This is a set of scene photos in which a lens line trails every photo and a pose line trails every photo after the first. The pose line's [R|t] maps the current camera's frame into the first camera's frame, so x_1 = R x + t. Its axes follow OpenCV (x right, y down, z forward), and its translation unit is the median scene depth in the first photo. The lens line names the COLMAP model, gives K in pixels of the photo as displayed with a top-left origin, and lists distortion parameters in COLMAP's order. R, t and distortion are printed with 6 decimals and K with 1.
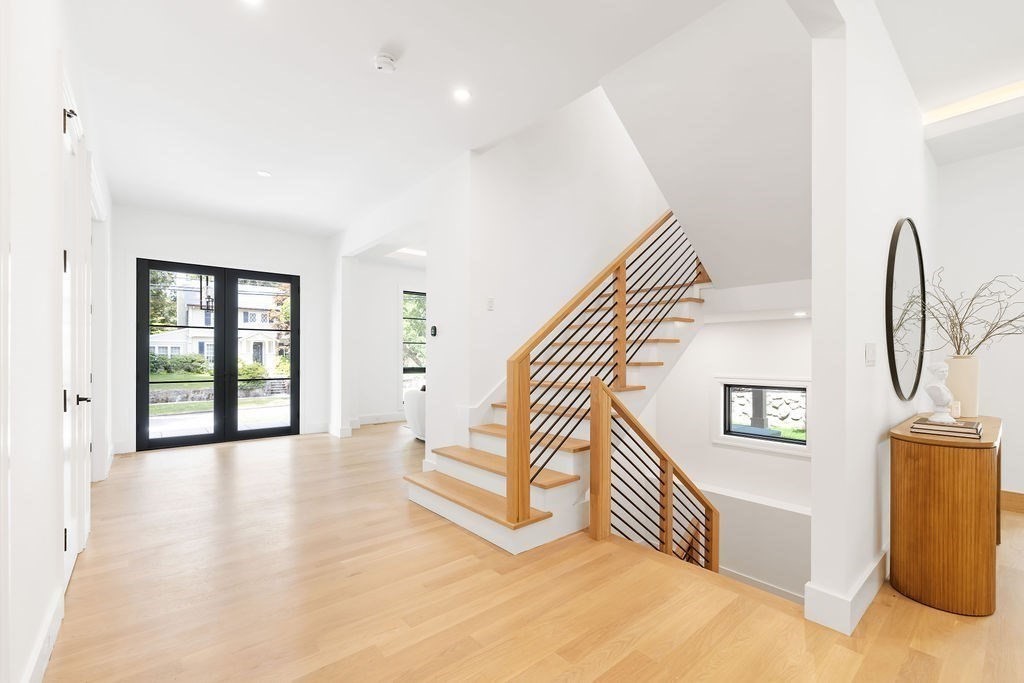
lens RADIAL K [[435.3, 0, 518.7], [0, 435.3, 357.5], [0, 0, 1]] dist [-0.000118, -0.001344]
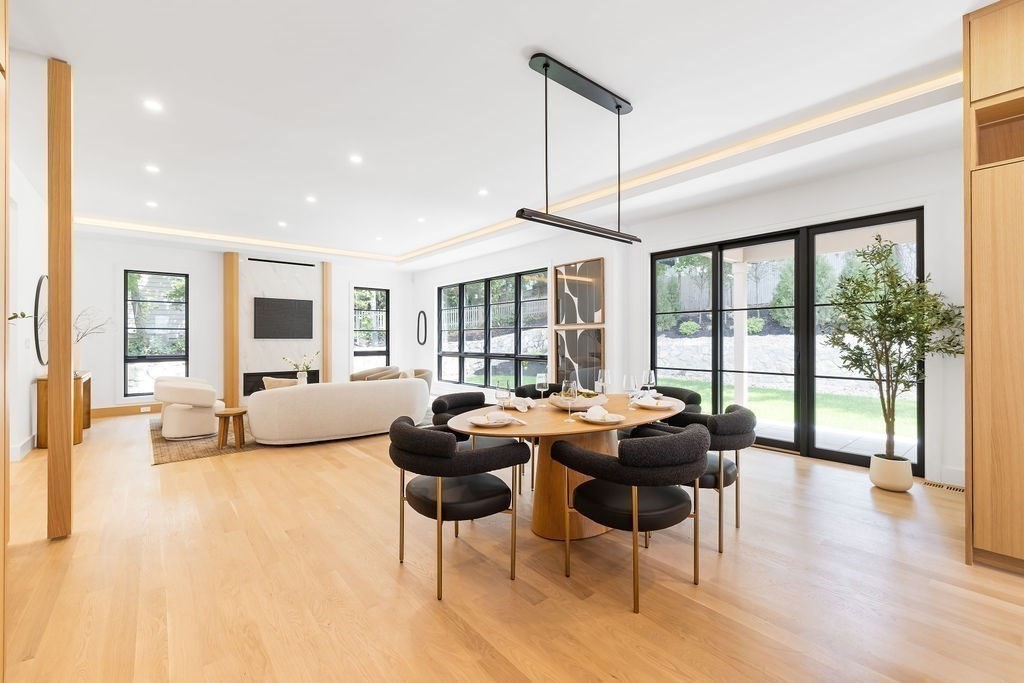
lens RADIAL K [[435.3, 0, 511.0], [0, 435.3, 337.0], [0, 0, 1]] dist [-0.000118, -0.001344]
pose [[0.030394, 0.003380, 0.999532, -1.017554], [0.007732, 0.999964, -0.003617, -0.007181], [-0.999508, 0.007838, 0.030367, -1.174863]]
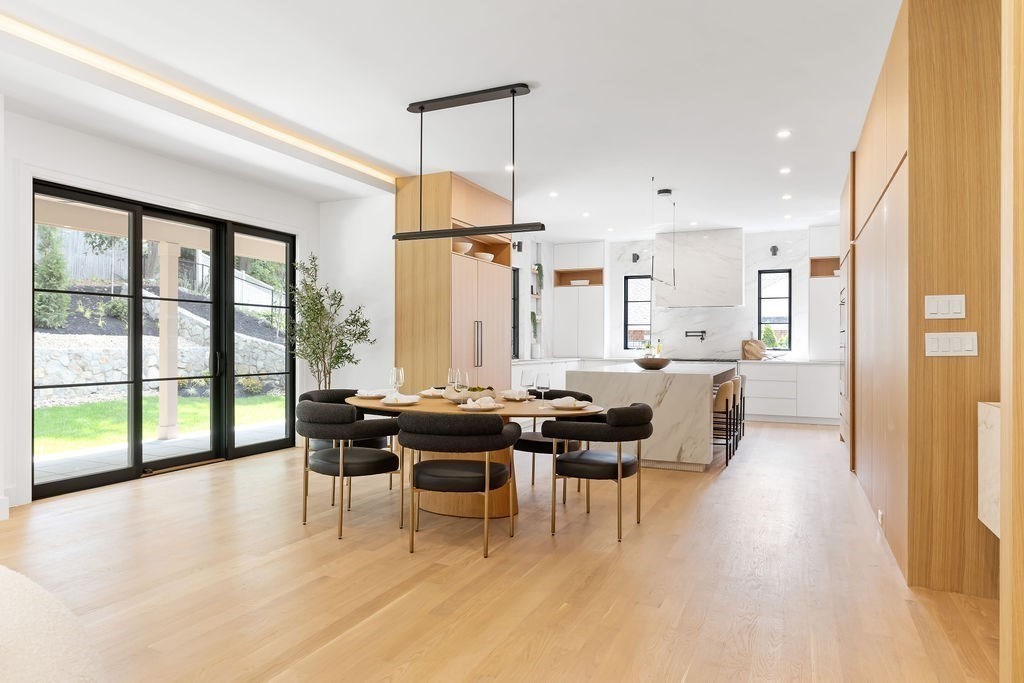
lens RADIAL K [[626.8, 0, 506.7], [0, 626.8, 343.2], [0, 0, 1]] dist [-0.022413, -0.002570]
pose [[-0.913130, -0.002529, -0.407660, 0.605642], [-0.004431, 0.999983, 0.003721, 0.008989], [0.407644, 0.005204, -0.913126, 0.189801]]
